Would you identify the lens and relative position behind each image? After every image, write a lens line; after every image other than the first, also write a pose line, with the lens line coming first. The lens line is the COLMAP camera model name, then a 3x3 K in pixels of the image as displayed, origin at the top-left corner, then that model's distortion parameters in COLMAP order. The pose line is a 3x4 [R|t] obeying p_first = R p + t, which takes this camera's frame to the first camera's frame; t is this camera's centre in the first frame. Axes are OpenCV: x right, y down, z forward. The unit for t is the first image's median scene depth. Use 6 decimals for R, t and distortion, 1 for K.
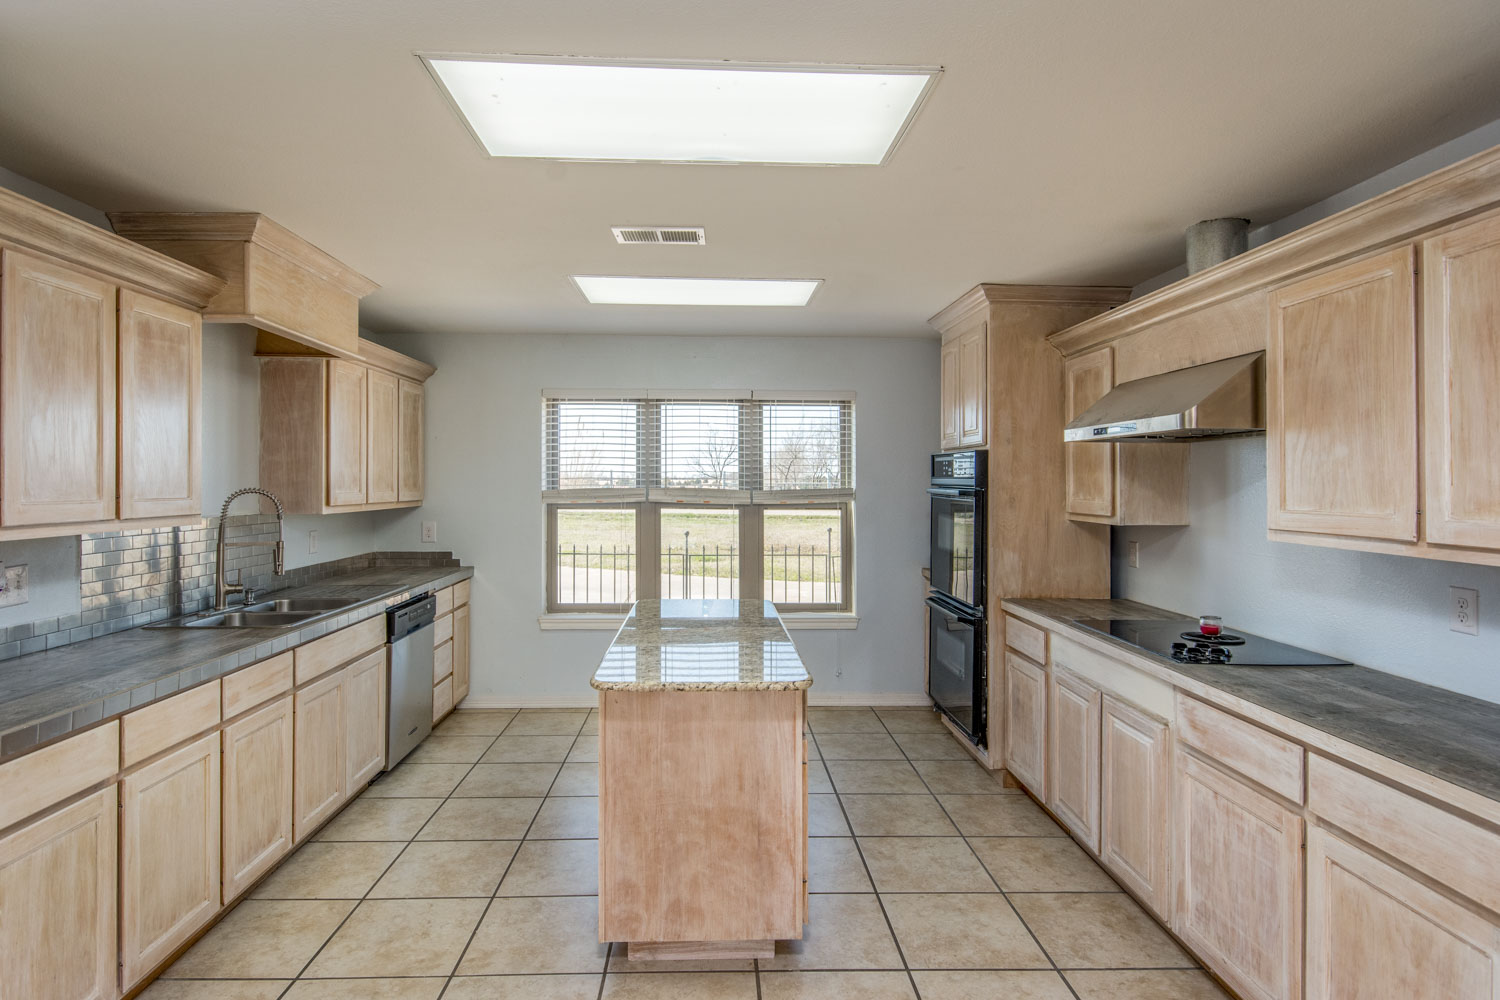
lens RADIAL K [[798.2, 0, 760.6], [0, 798.2, 487.0], [0, 0, 1]] dist [0.005971, -0.003342]
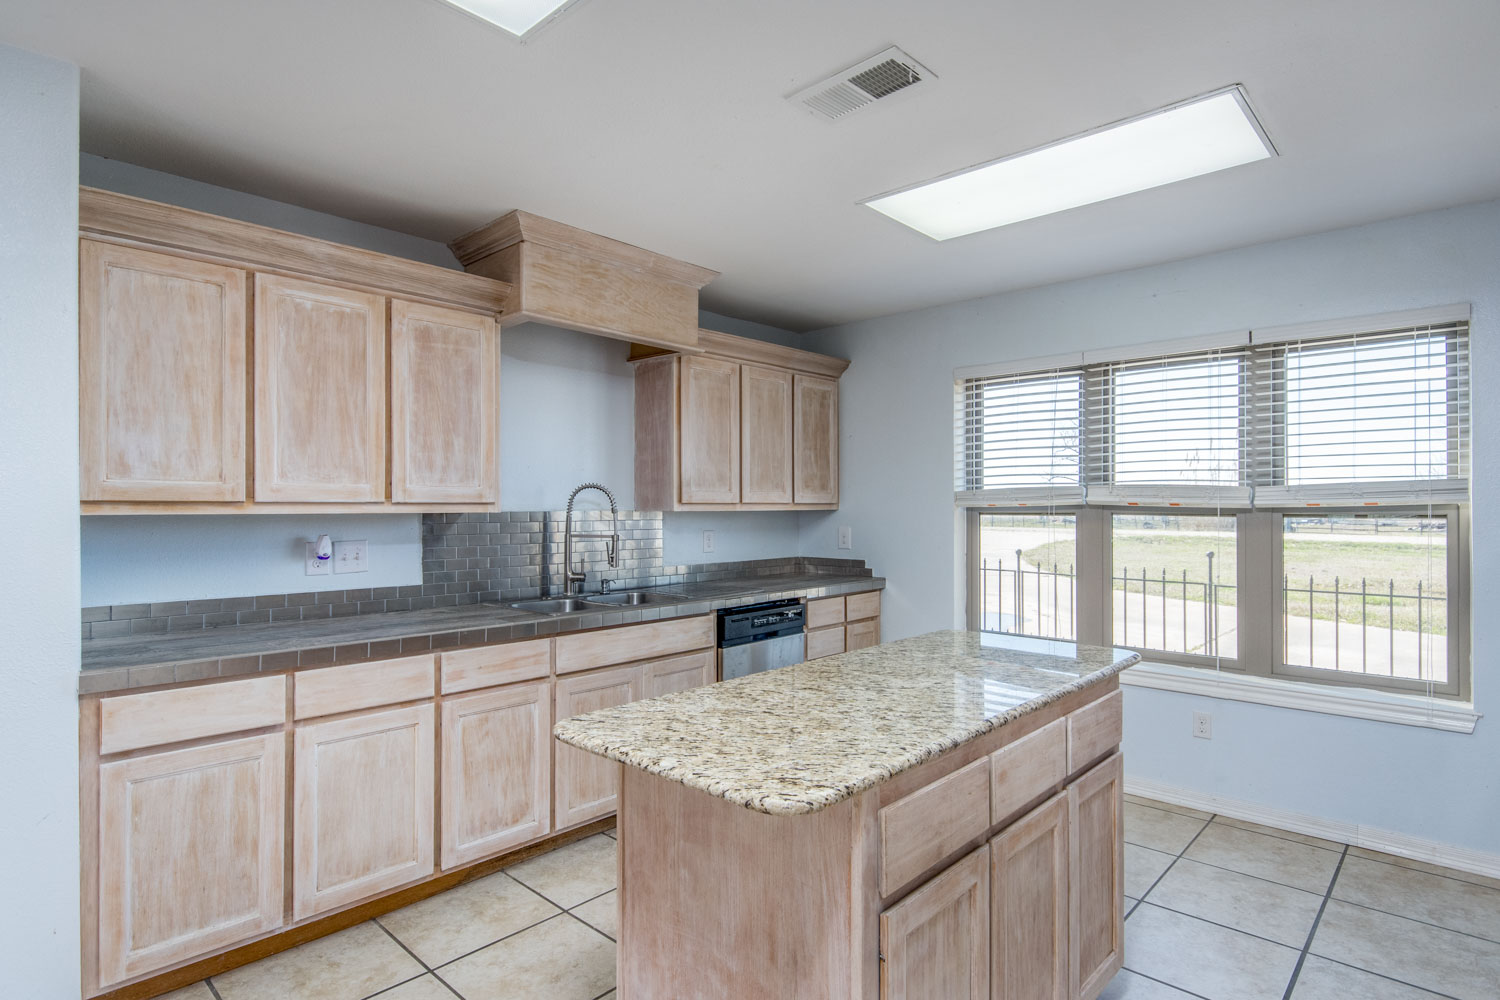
lens RADIAL K [[798.2, 0, 741.4], [0, 798.2, 512.1], [0, 0, 1]] dist [0.005971, -0.003342]
pose [[0.698660, 0.000974, -0.715453, 0.287496], [0.000377, 0.999998, 0.001730, 0.042088], [0.715454, -0.001478, 0.698659, 0.449668]]
